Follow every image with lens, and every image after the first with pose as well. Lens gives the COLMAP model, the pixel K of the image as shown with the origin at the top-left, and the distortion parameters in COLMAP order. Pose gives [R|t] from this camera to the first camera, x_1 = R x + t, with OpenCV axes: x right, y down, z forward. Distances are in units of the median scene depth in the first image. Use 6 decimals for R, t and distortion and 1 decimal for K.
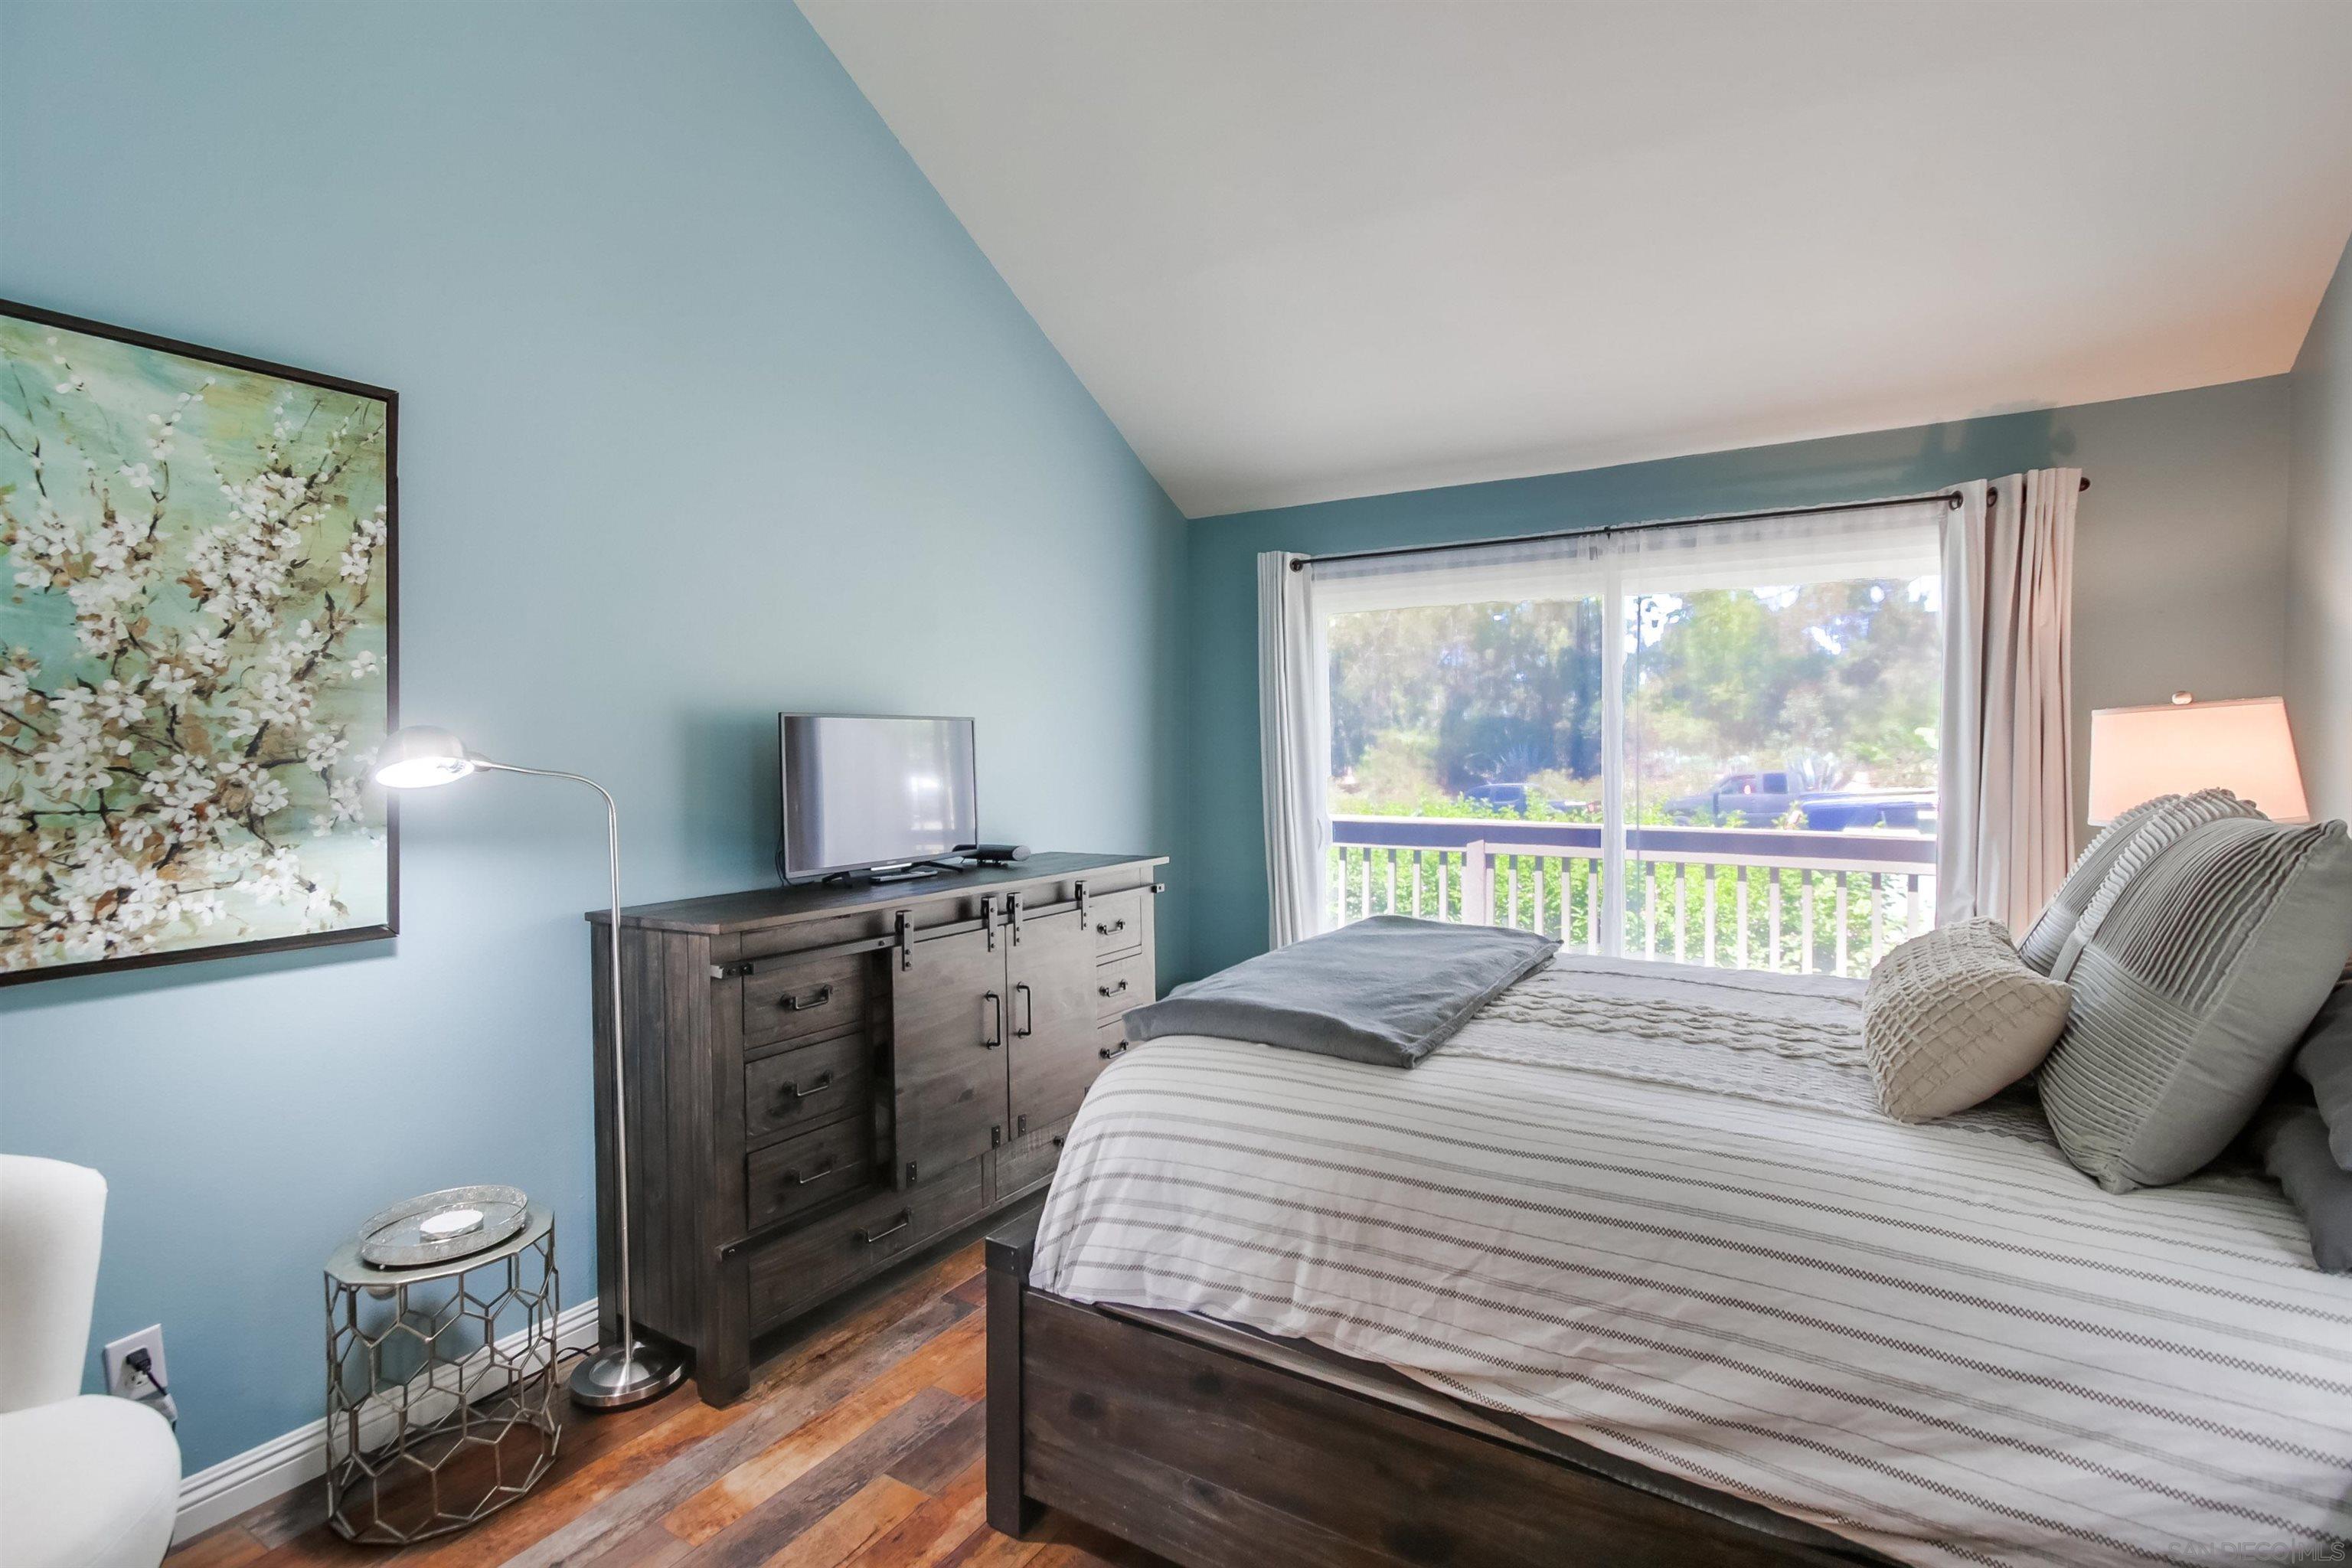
lens RADIAL K [[1088.2, 0, 1177.7], [0, 1088.2, 721.0], [0, 0, 1]] dist [0.004276, 0.002629]
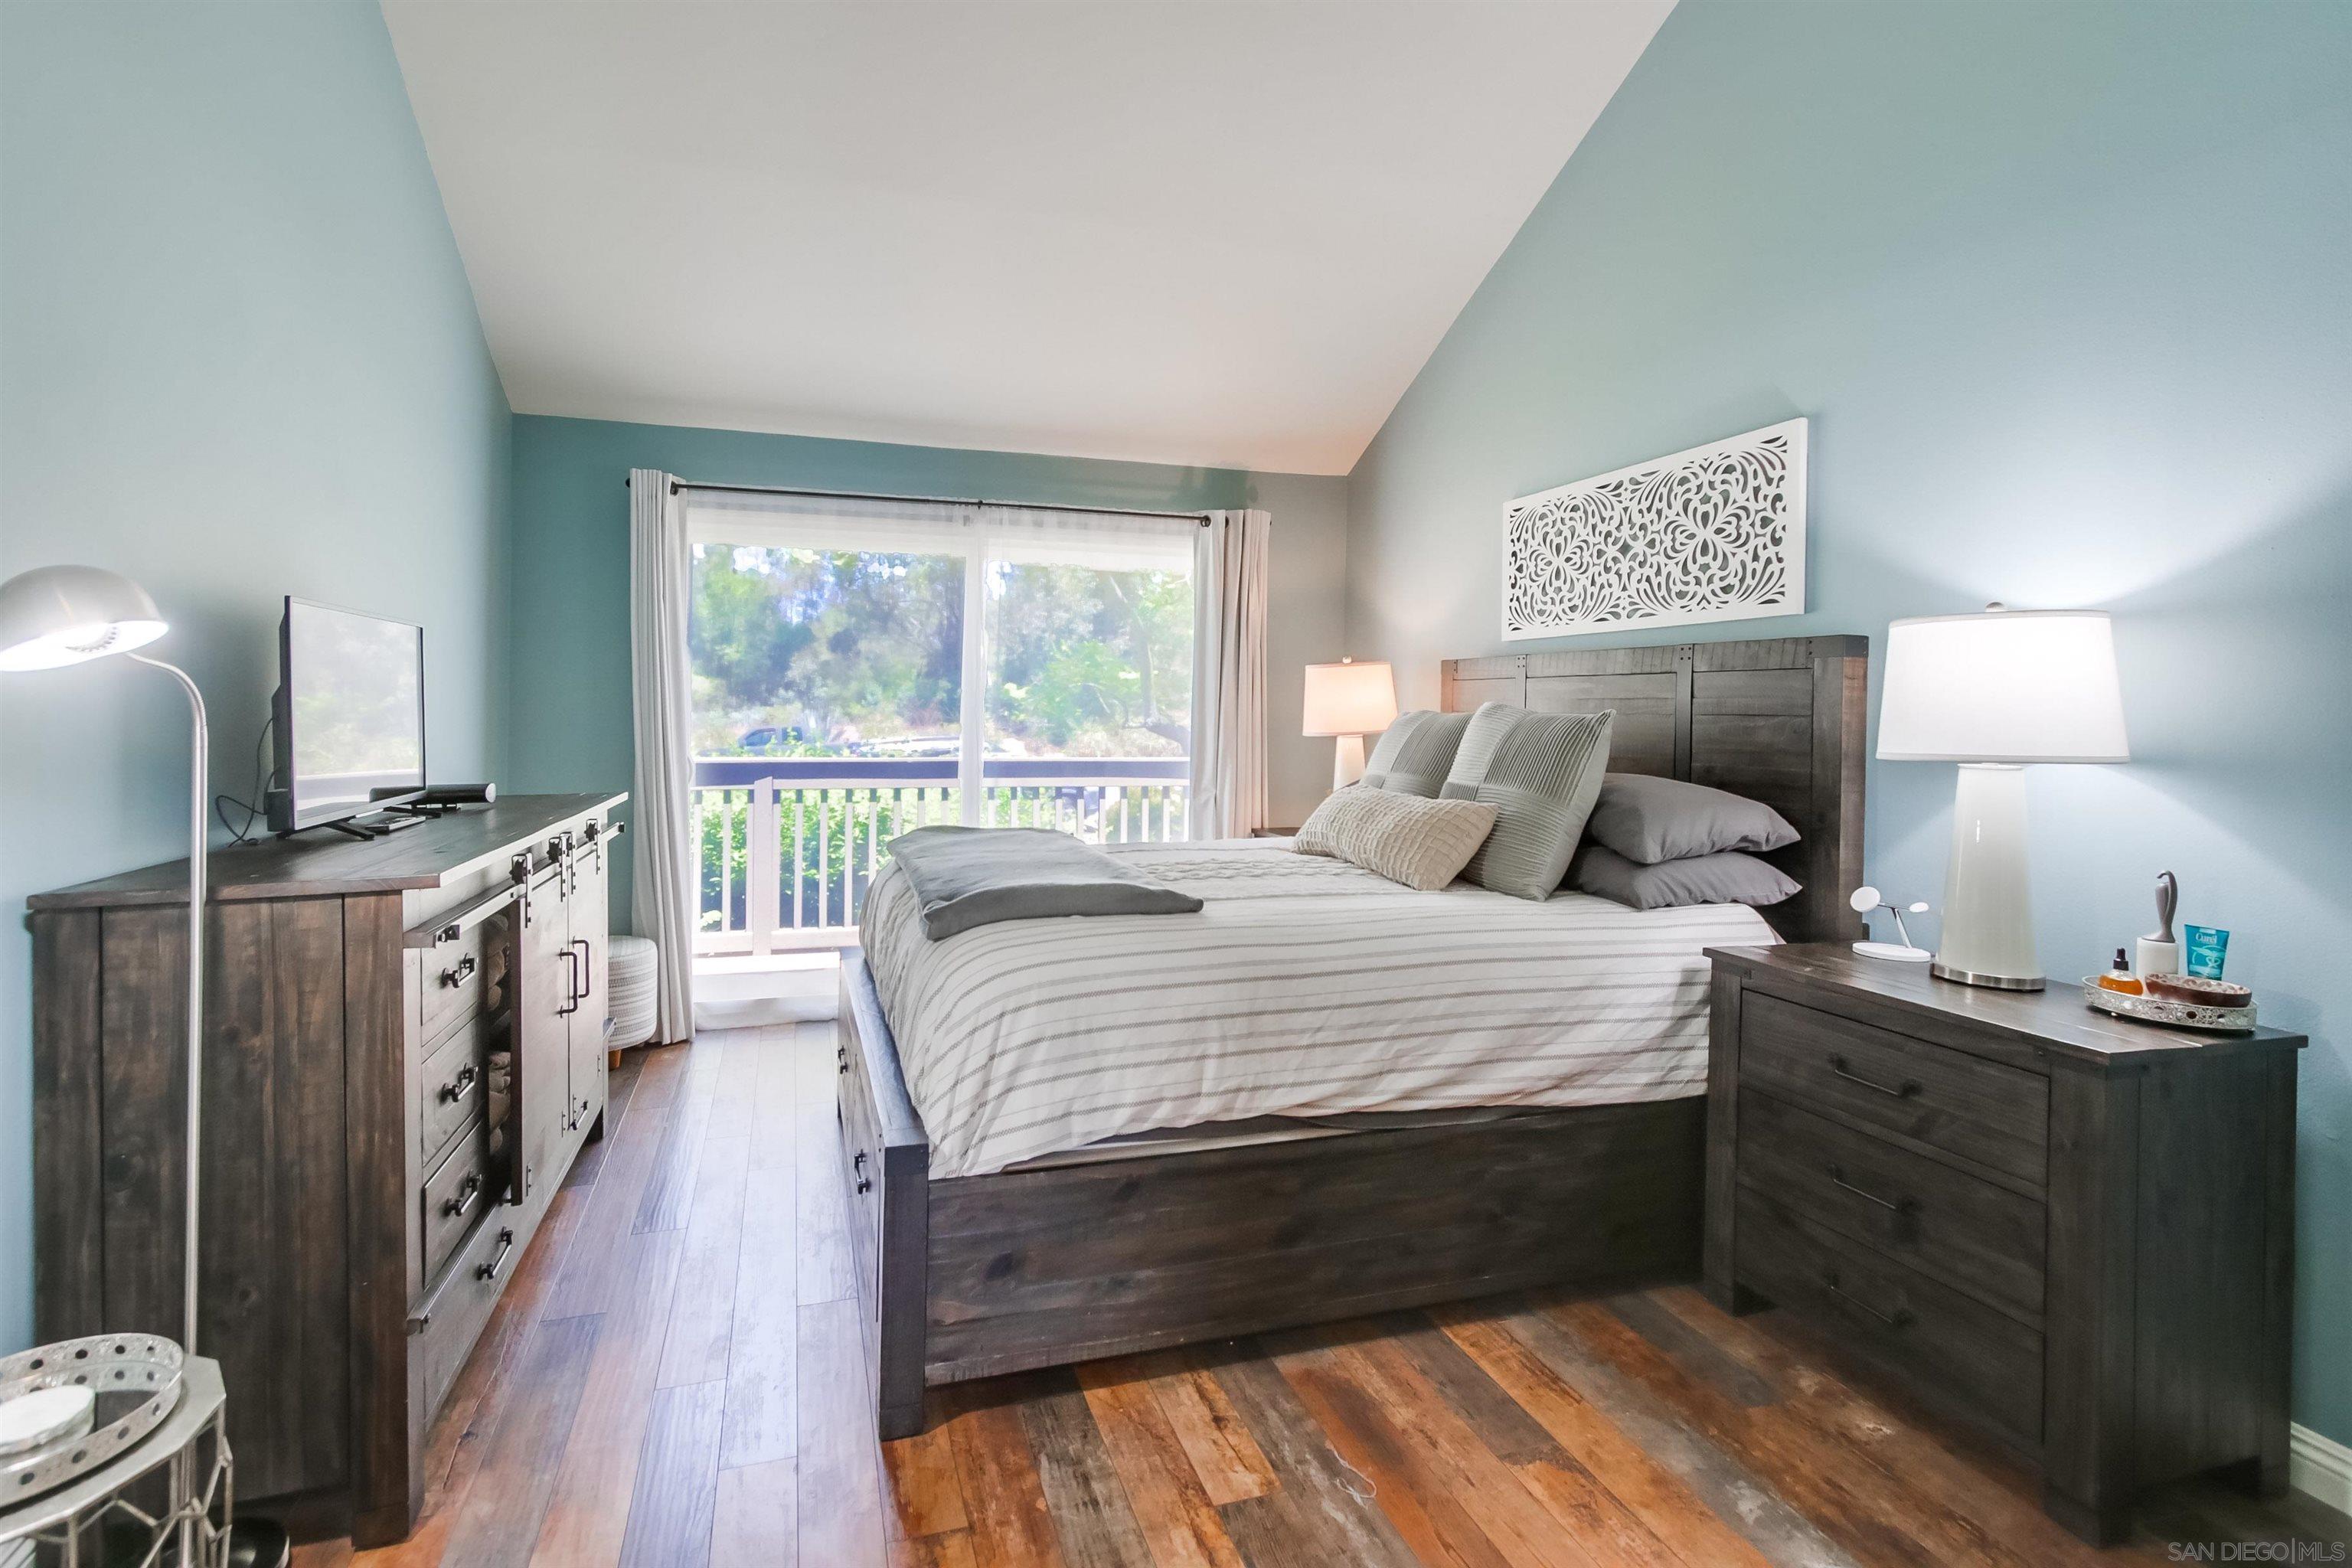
lens RADIAL K [[1088.2, 0, 1100.2], [0, 1088.2, 663.3], [0, 0, 1]] dist [0.004276, 0.002629]
pose [[0.675966, 0.040830, 0.735801, -0.645470], [-0.030545, 0.999158, -0.027383, 0.047632], [-0.736299, -0.003965, 0.676644, 0.158111]]
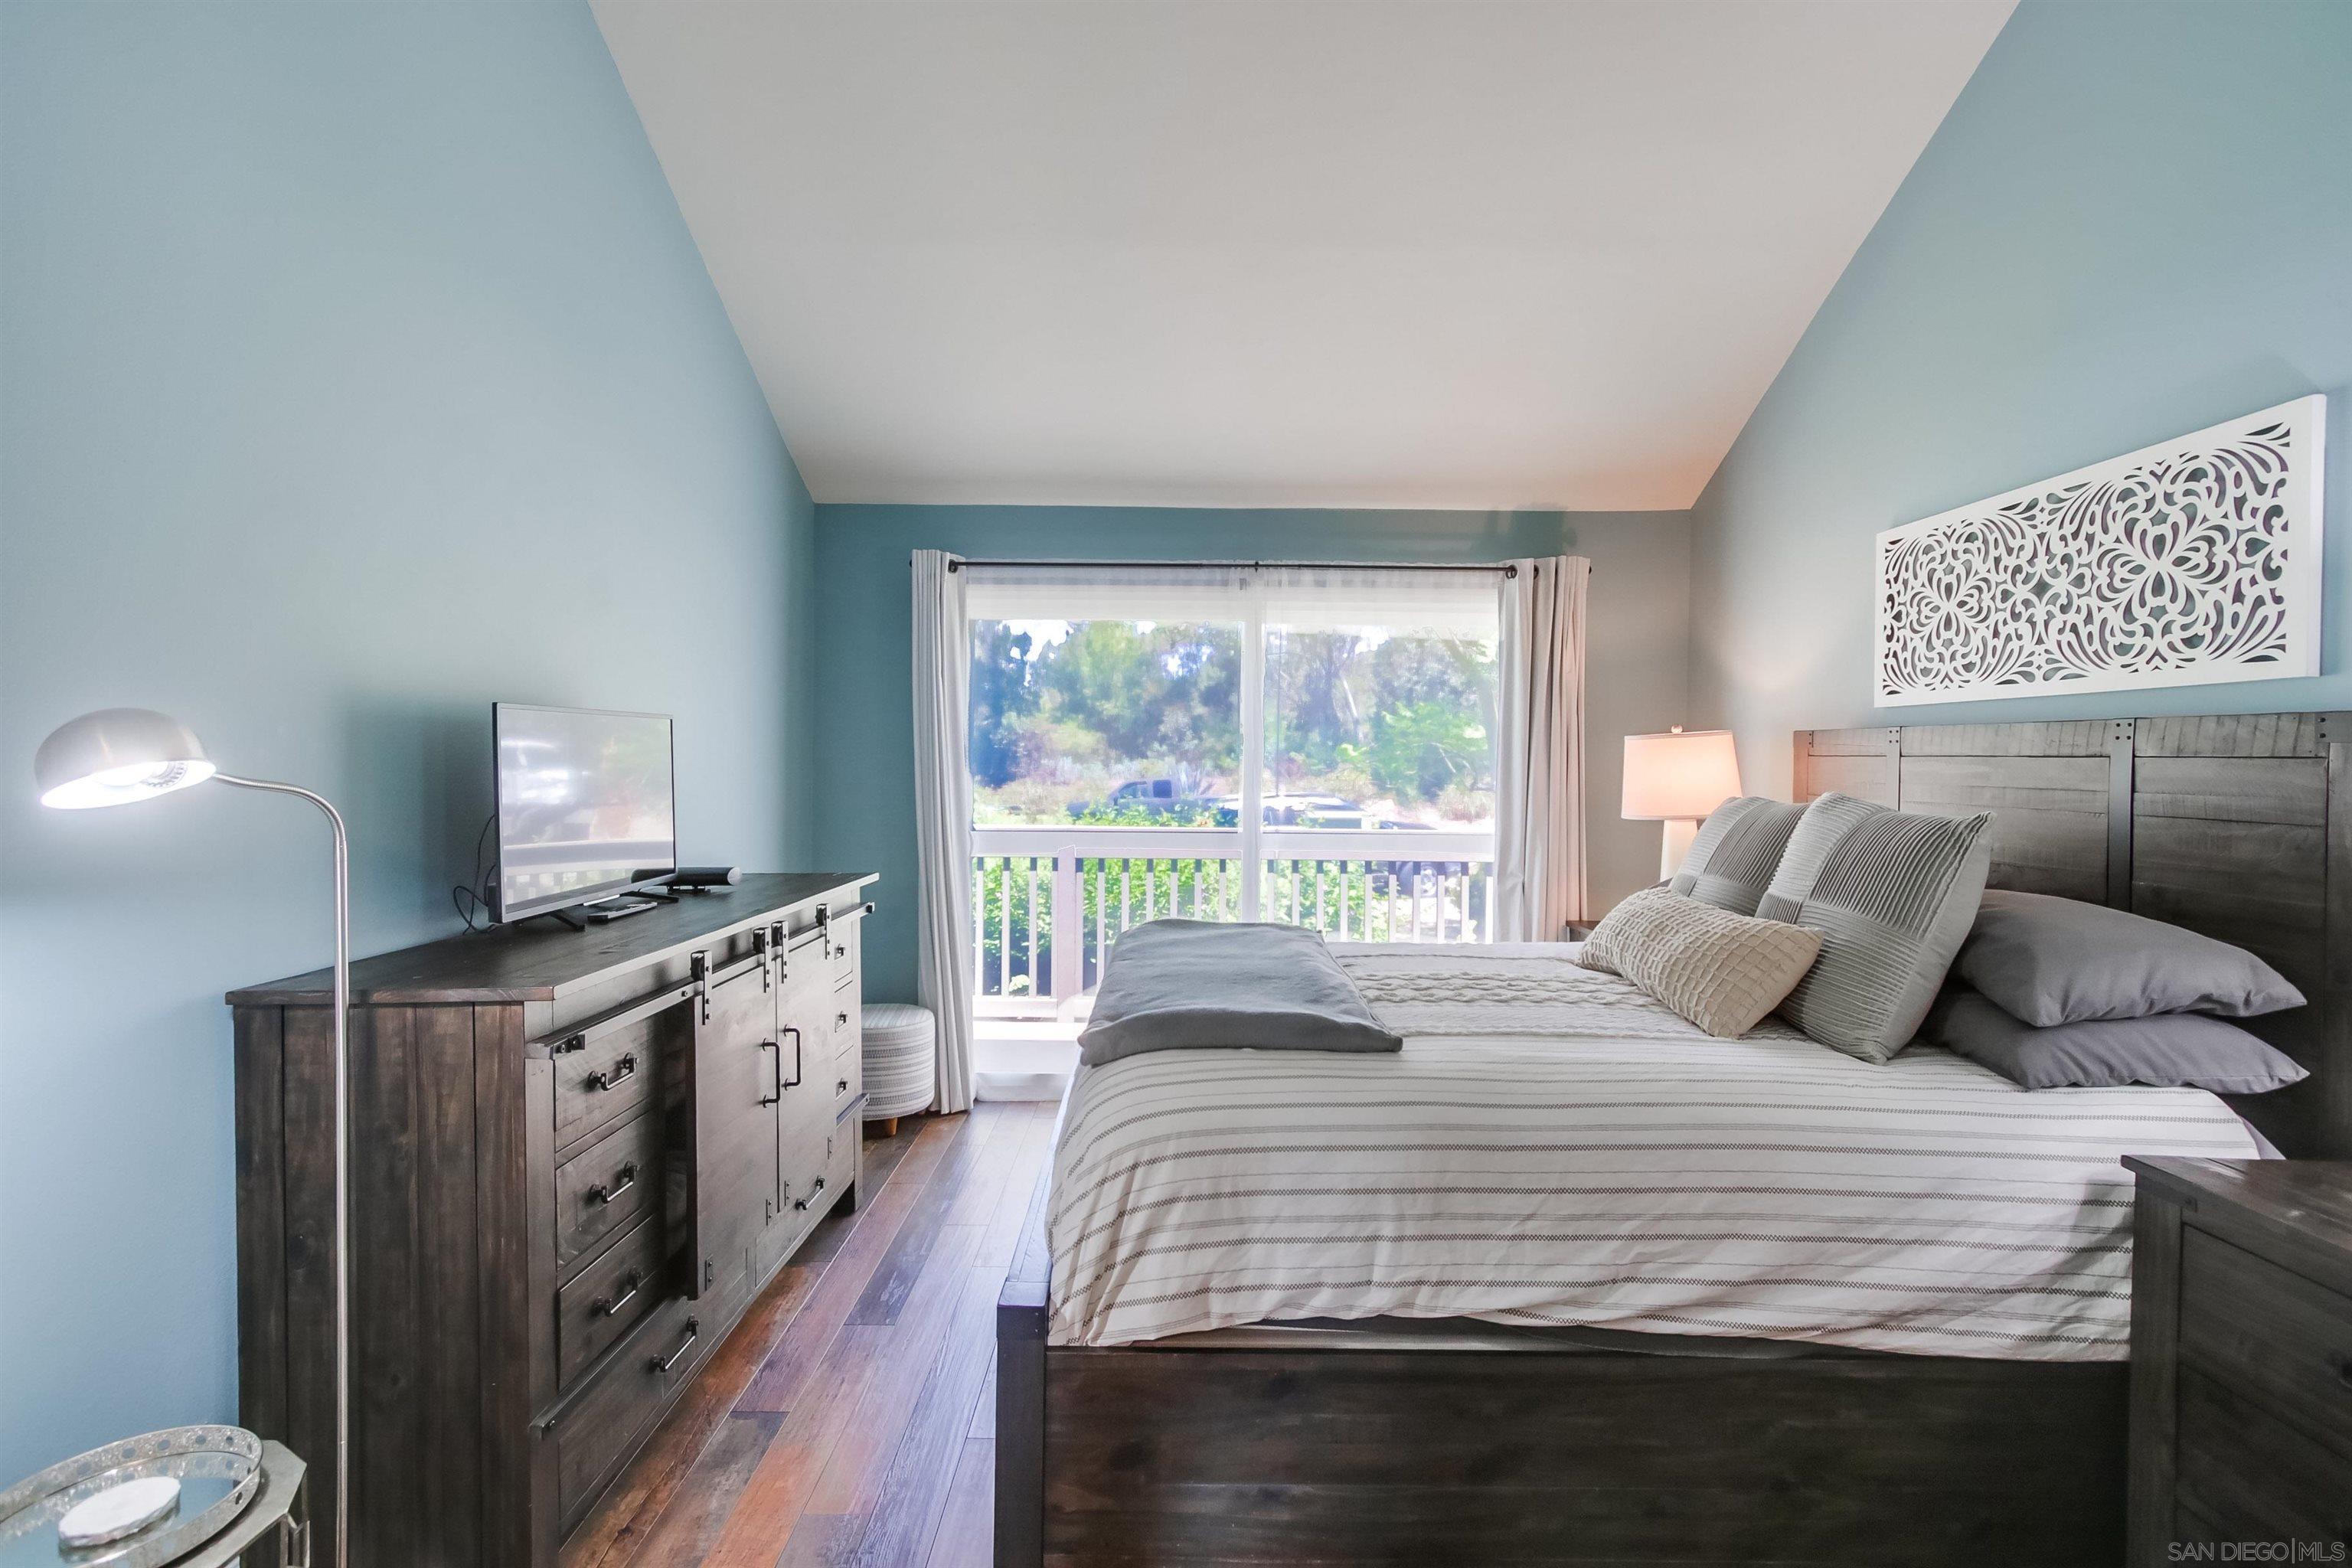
lens RADIAL K [[1088.2, 0, 1170.3], [0, 1088.2, 722.5], [0, 0, 1]] dist [0.004276, 0.002629]
pose [[0.855427, 0.026222, 0.517259, -0.433142], [-0.024027, 0.999651, -0.010941, 0.003159], [-0.517366, -0.003069, 0.855759, 0.135931]]
